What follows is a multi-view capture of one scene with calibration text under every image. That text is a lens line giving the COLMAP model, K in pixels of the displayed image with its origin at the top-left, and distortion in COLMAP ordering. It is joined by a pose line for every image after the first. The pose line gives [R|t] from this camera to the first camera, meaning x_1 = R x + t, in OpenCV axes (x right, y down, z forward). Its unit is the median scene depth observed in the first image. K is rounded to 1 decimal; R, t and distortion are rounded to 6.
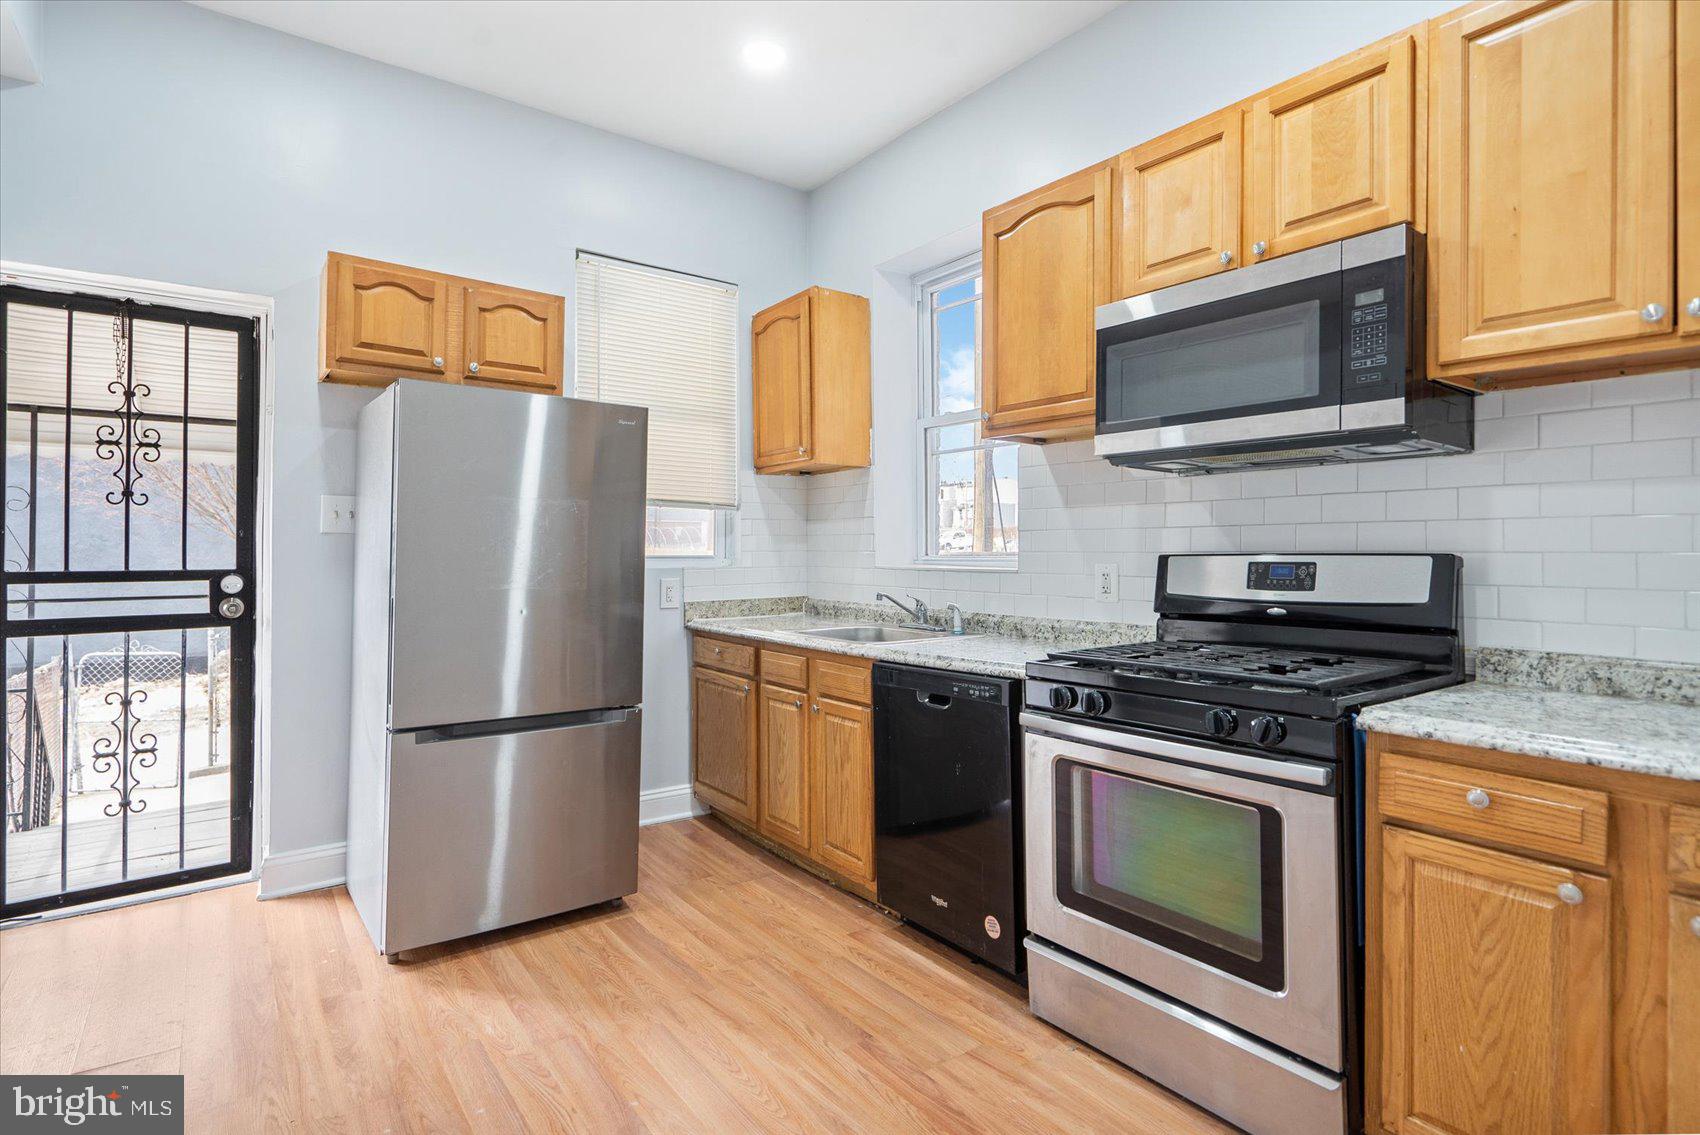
lens RADIAL K [[877.5, 0, 882.5], [0, 877.5, 575.1], [0, 0, 1]] dist [0.003628, 0.000784]
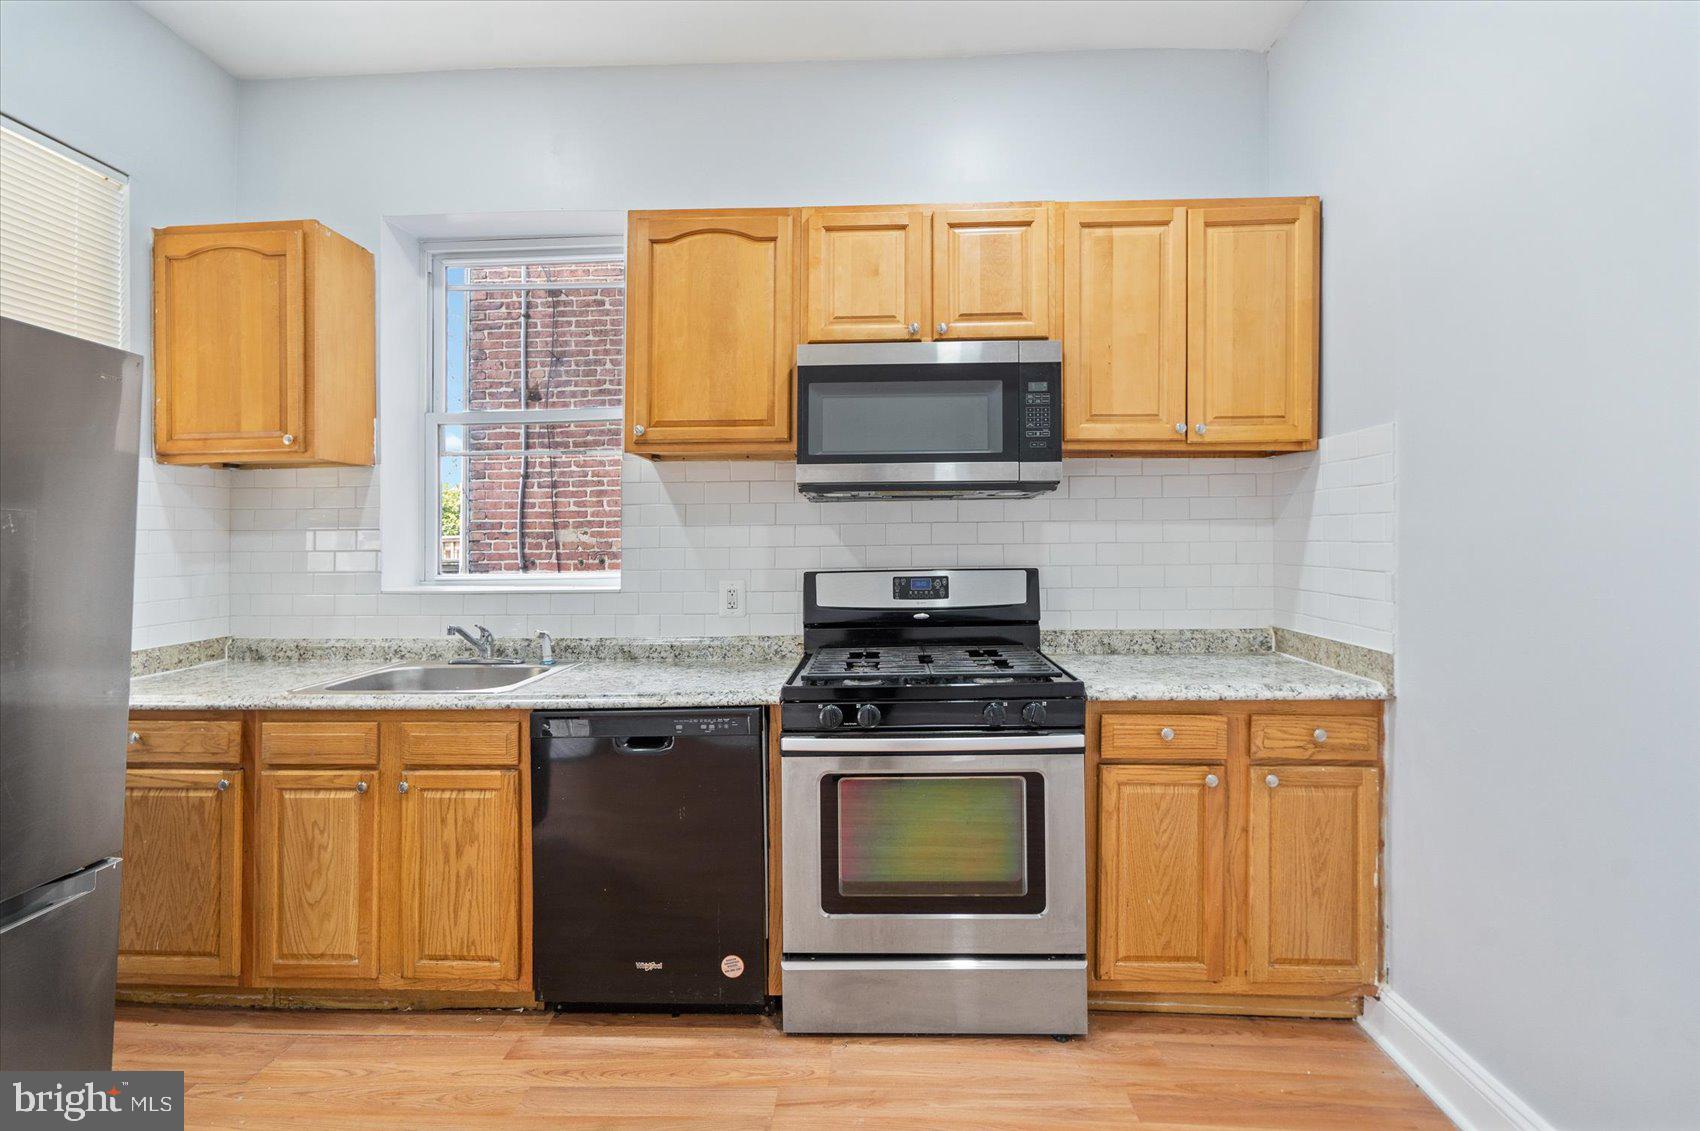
lens RADIAL K [[780.2, 0, 860.9], [0, 780.2, 555.0], [0, 0, 1]] dist [-0.004692, 0.000245]
pose [[0.633144, -0.019757, 0.773782, -0.437652], [0.031066, 0.999517, 0.000101, -0.045847], [-0.773410, 0.023974, 0.633452, 0.339033]]
